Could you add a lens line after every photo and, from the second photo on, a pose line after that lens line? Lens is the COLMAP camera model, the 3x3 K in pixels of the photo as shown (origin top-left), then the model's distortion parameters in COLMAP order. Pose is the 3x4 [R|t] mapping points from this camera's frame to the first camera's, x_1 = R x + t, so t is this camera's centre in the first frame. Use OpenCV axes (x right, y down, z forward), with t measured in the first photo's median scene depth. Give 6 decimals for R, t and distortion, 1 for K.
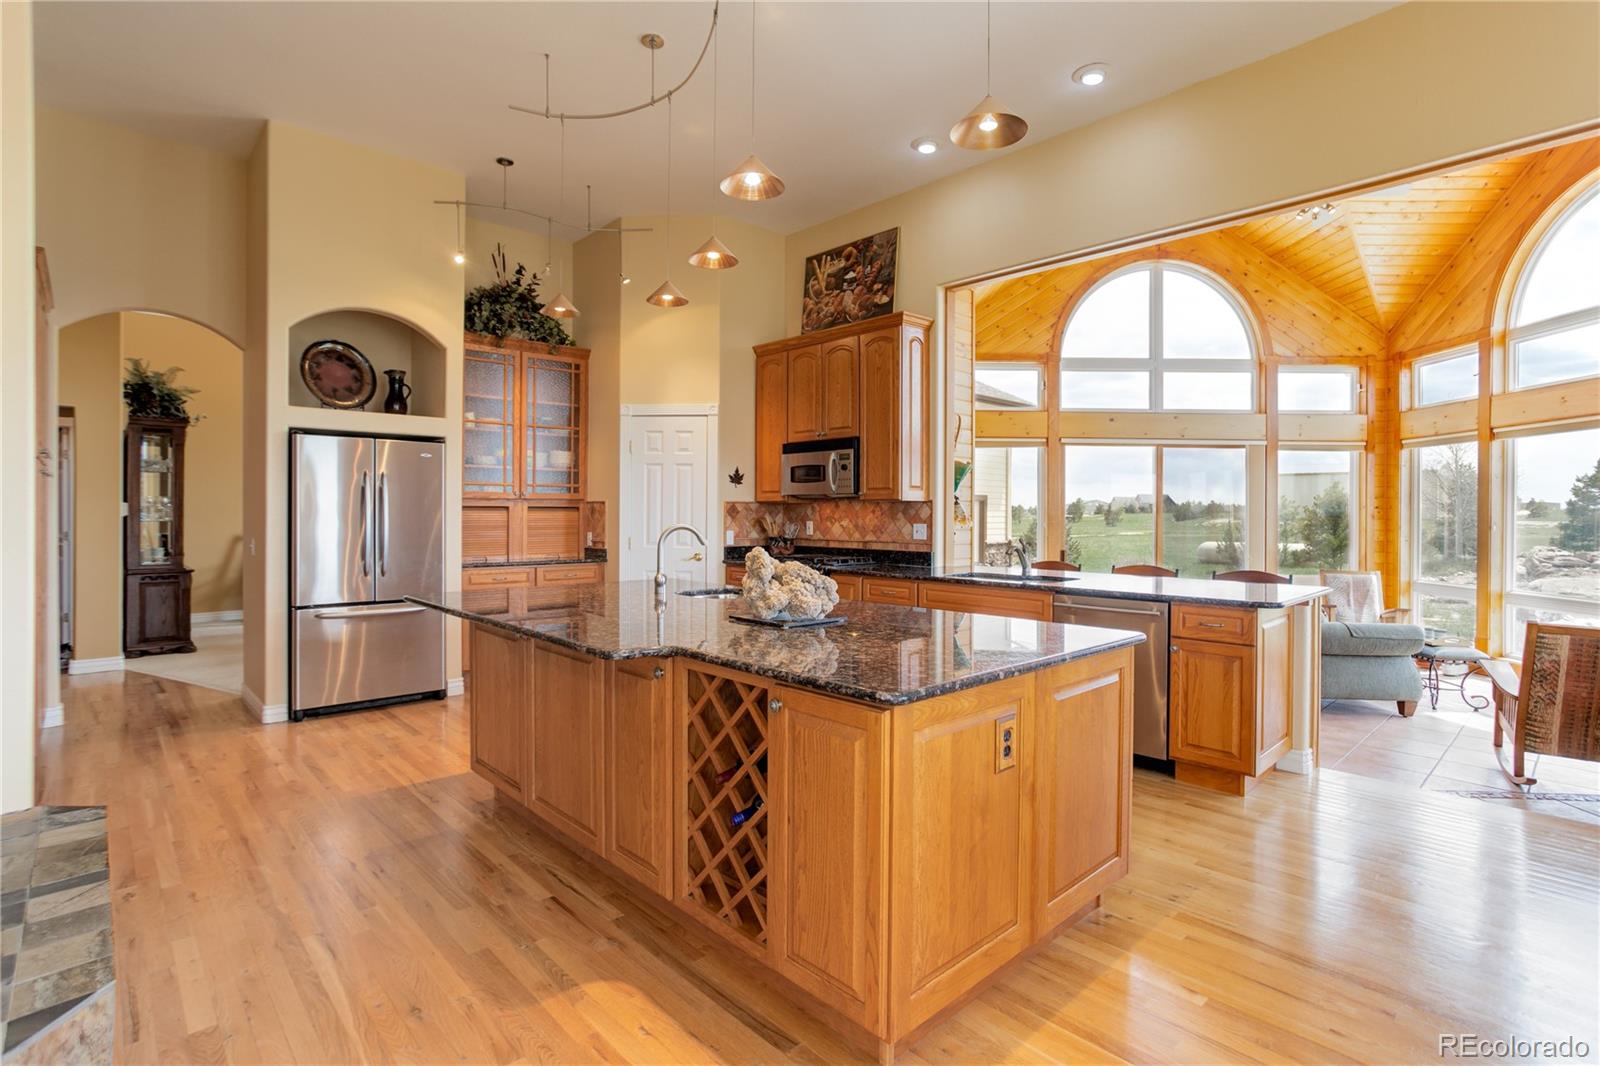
lens RADIAL K [[783.5, 0, 795.9], [0, 783.5, 523.4], [0, 0, 1]] dist [-0.057547, 0.037520]
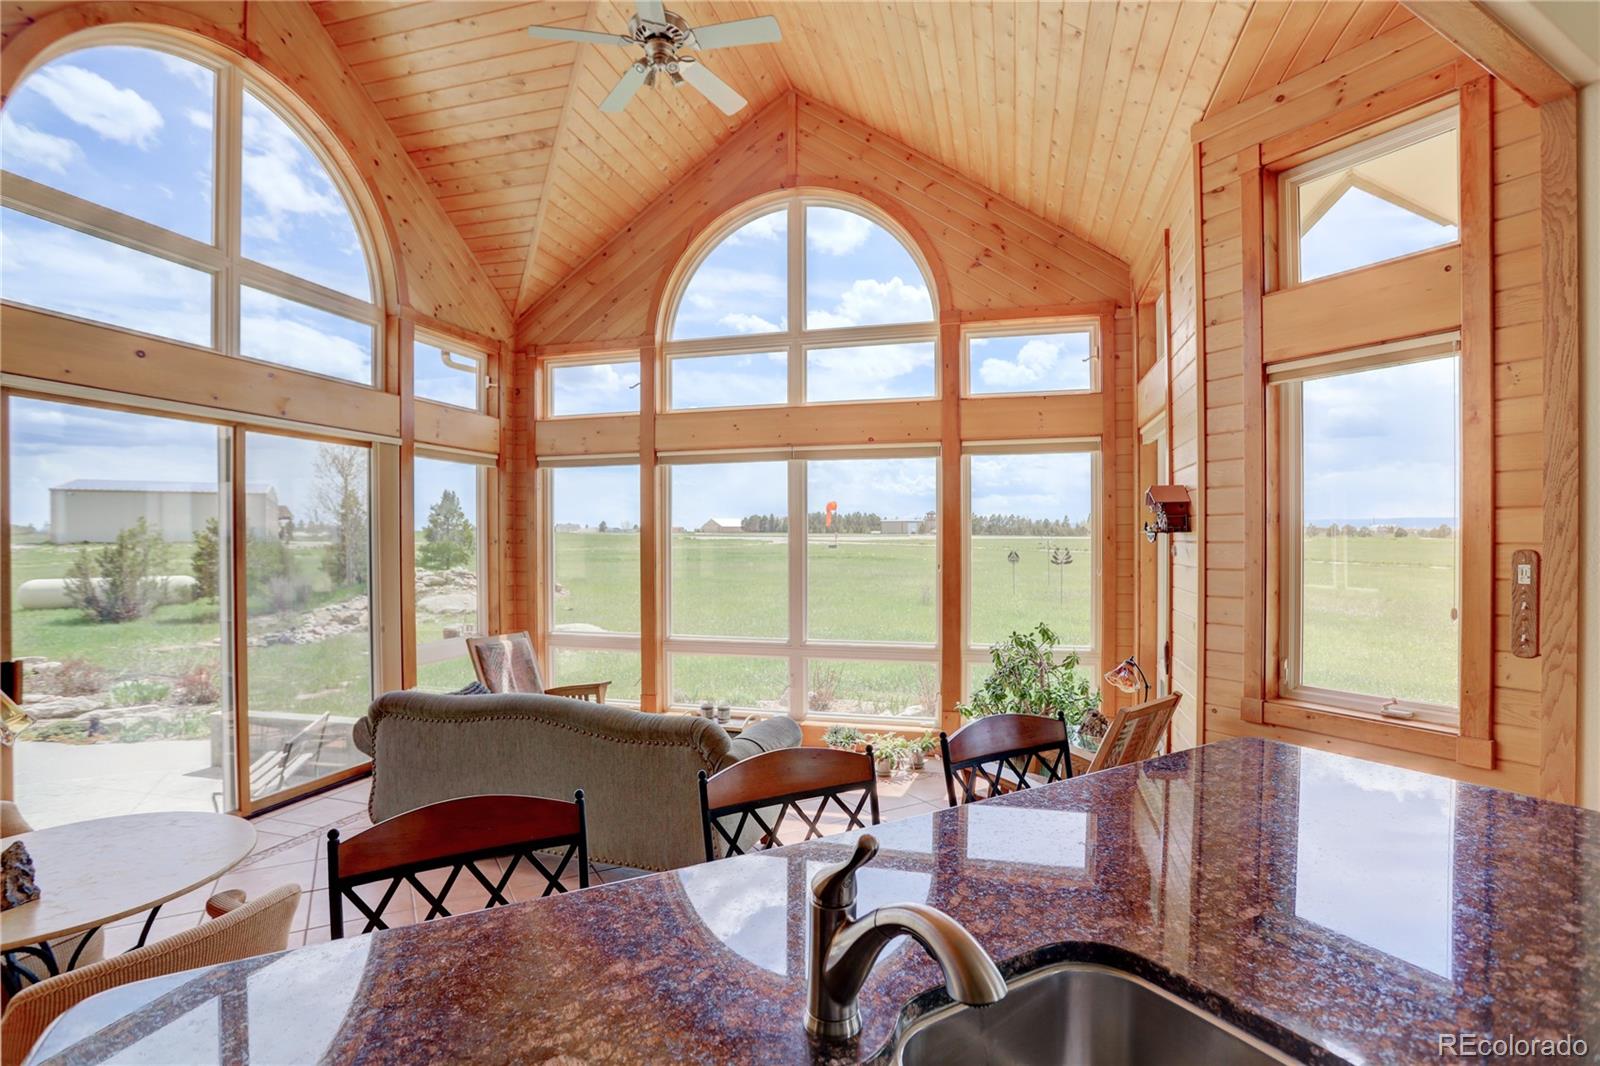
lens RADIAL K [[783.5, 0, 795.9], [0, 783.5, 523.4], [0, 0, 1]] dist [-0.057547, 0.037520]
pose [[0.237098, 0.006718, 0.971463, 0.073497], [0.021052, 0.999706, -0.012051, -0.023534], [-0.971258, 0.023309, 0.236886, 0.540028]]
